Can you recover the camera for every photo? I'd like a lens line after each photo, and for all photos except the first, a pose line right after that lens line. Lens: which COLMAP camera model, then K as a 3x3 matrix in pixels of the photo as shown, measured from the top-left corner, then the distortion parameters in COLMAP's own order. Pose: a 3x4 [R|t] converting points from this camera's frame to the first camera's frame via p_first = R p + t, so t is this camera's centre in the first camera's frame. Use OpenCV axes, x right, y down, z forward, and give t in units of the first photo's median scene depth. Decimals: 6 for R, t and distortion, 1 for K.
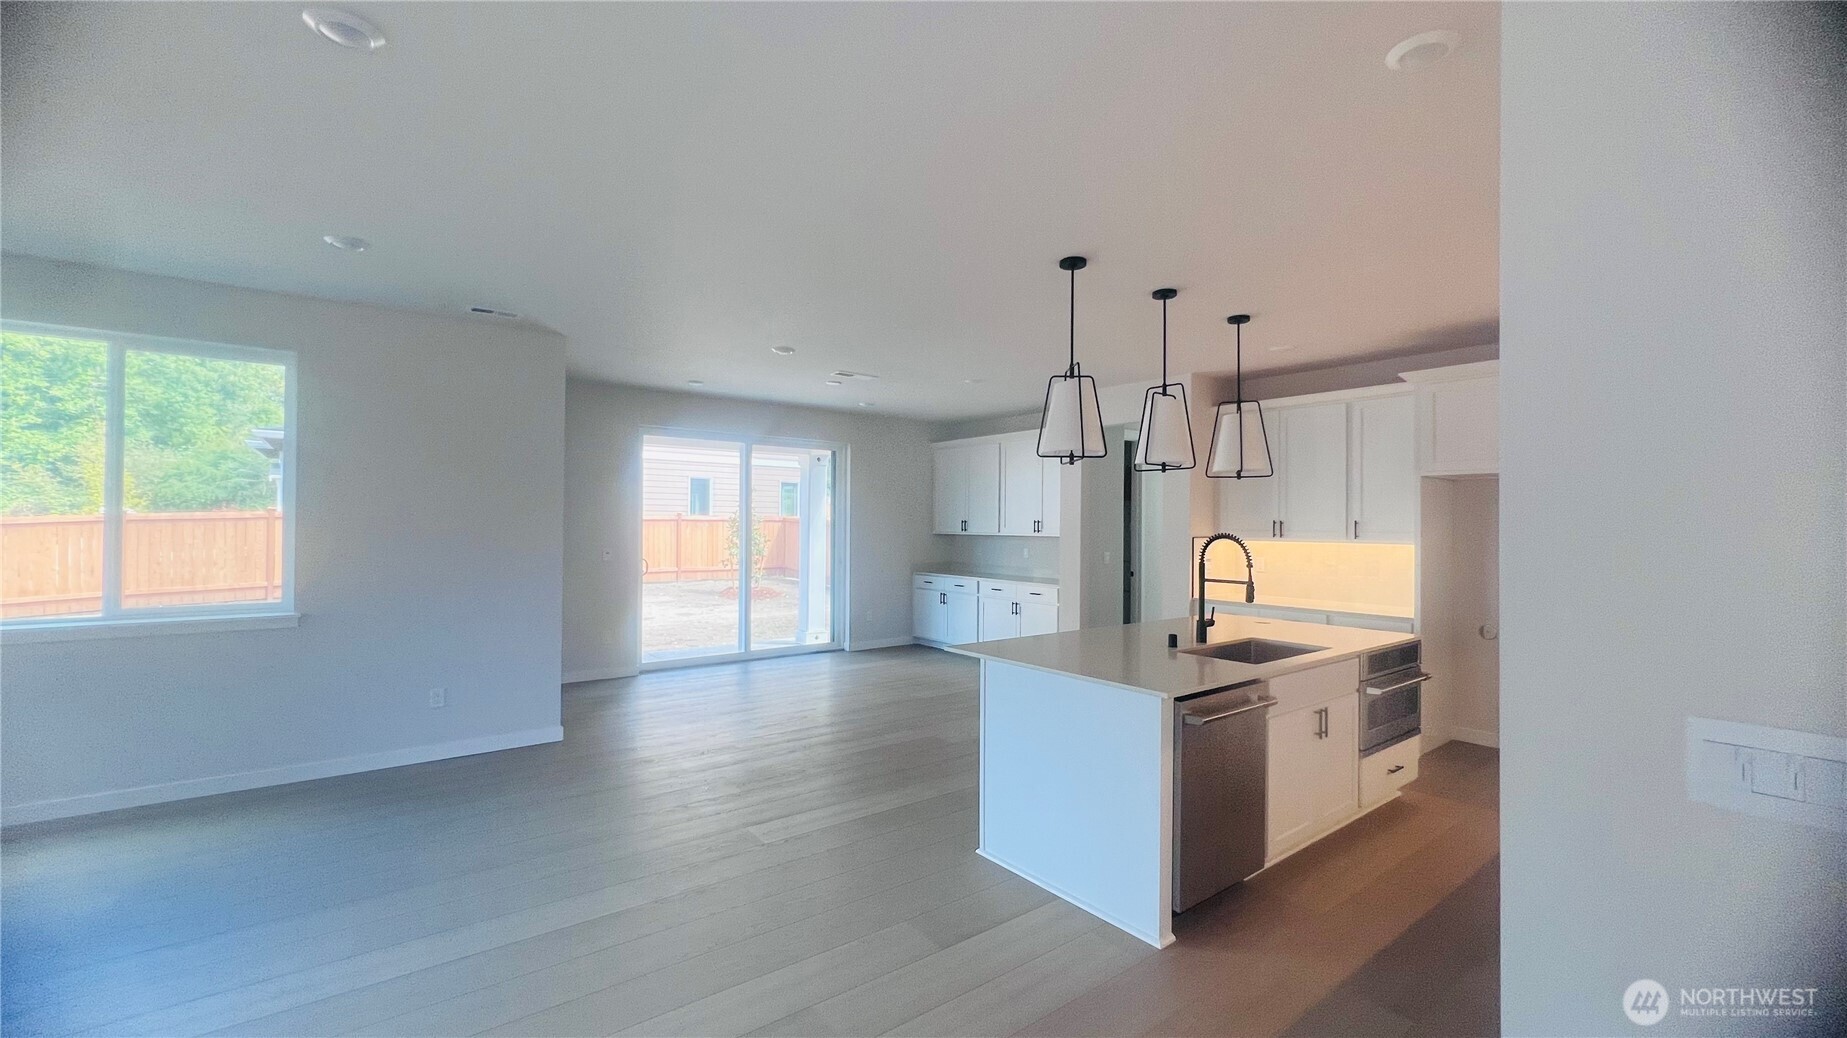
lens RADIAL K [[757.0, 0, 911.6], [0, 757.0, 517.4], [0, 0, 1]] dist [0.003413, 0.000138]
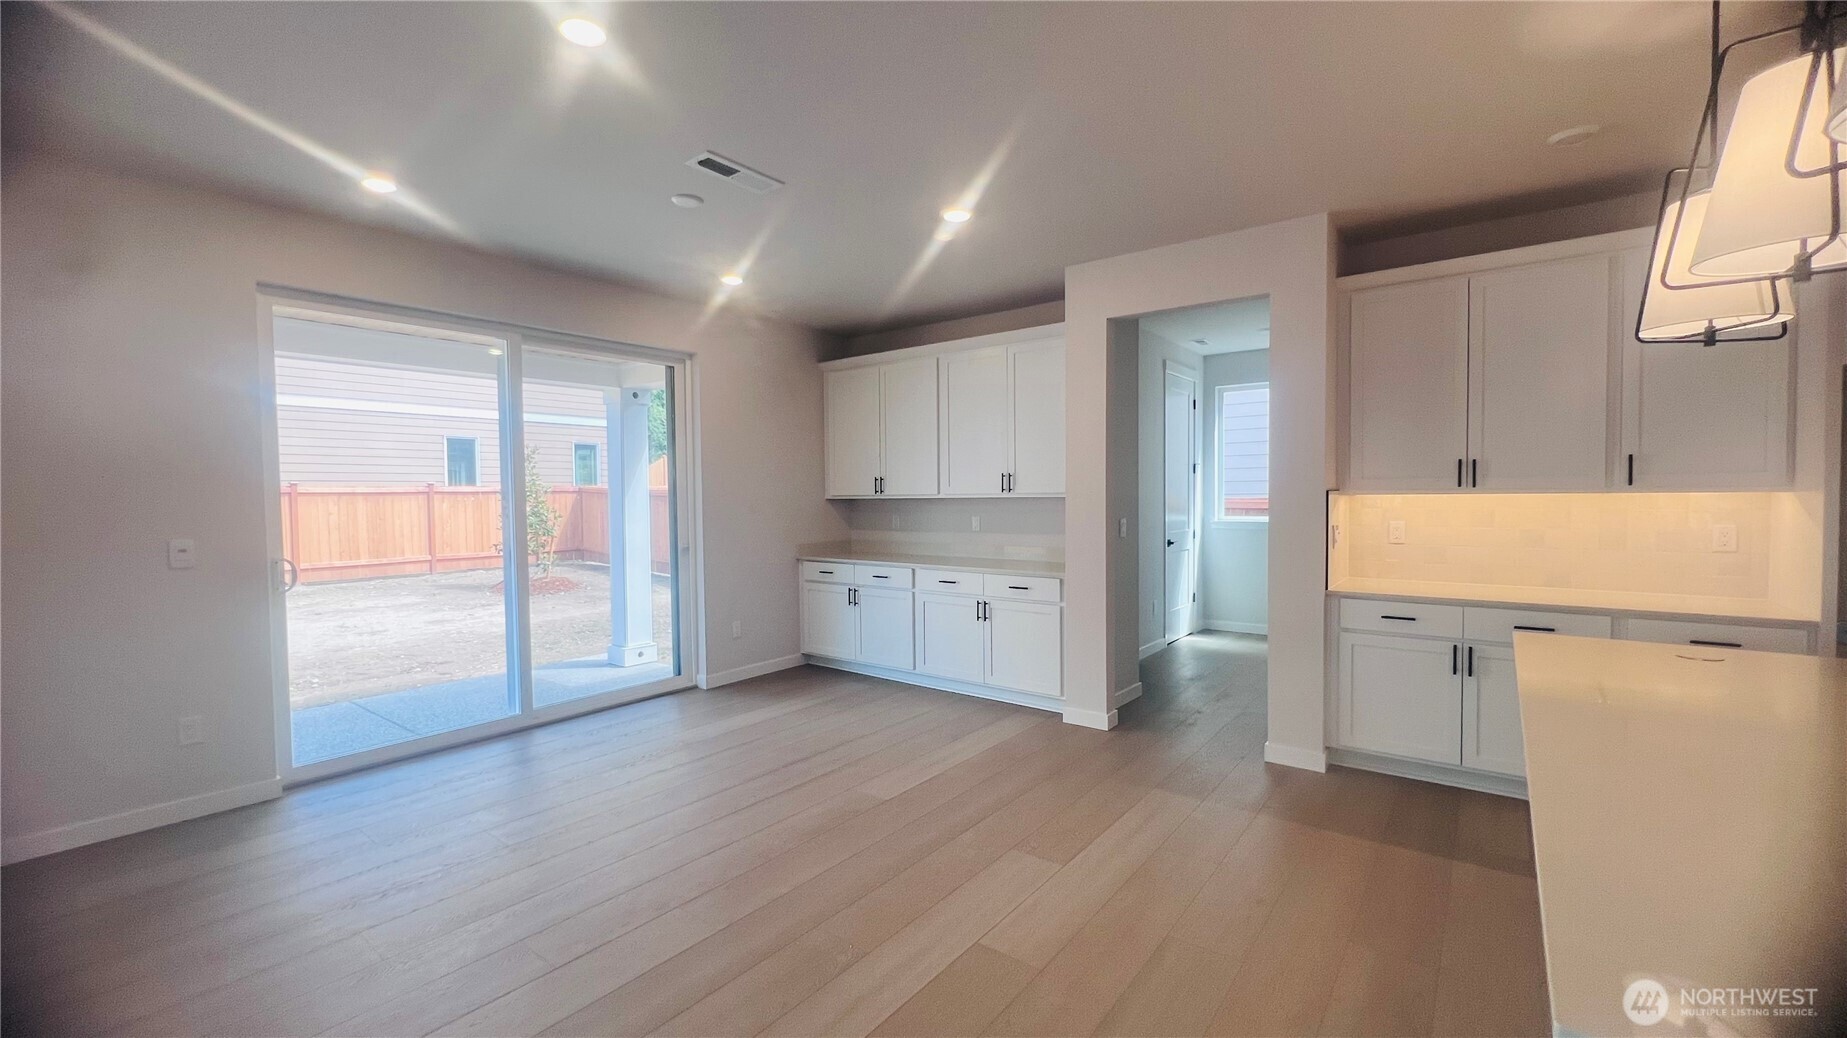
lens RADIAL K [[757.0, 0, 924.3], [0, 757.0, 514.2], [0, 0, 1]] dist [0.003413, 0.000138]
pose [[0.965737, -0.030456, 0.257731, -0.056559], [0.020523, 0.998942, 0.041143, 0.008719], [-0.258711, -0.034443, 0.965340, 0.305780]]
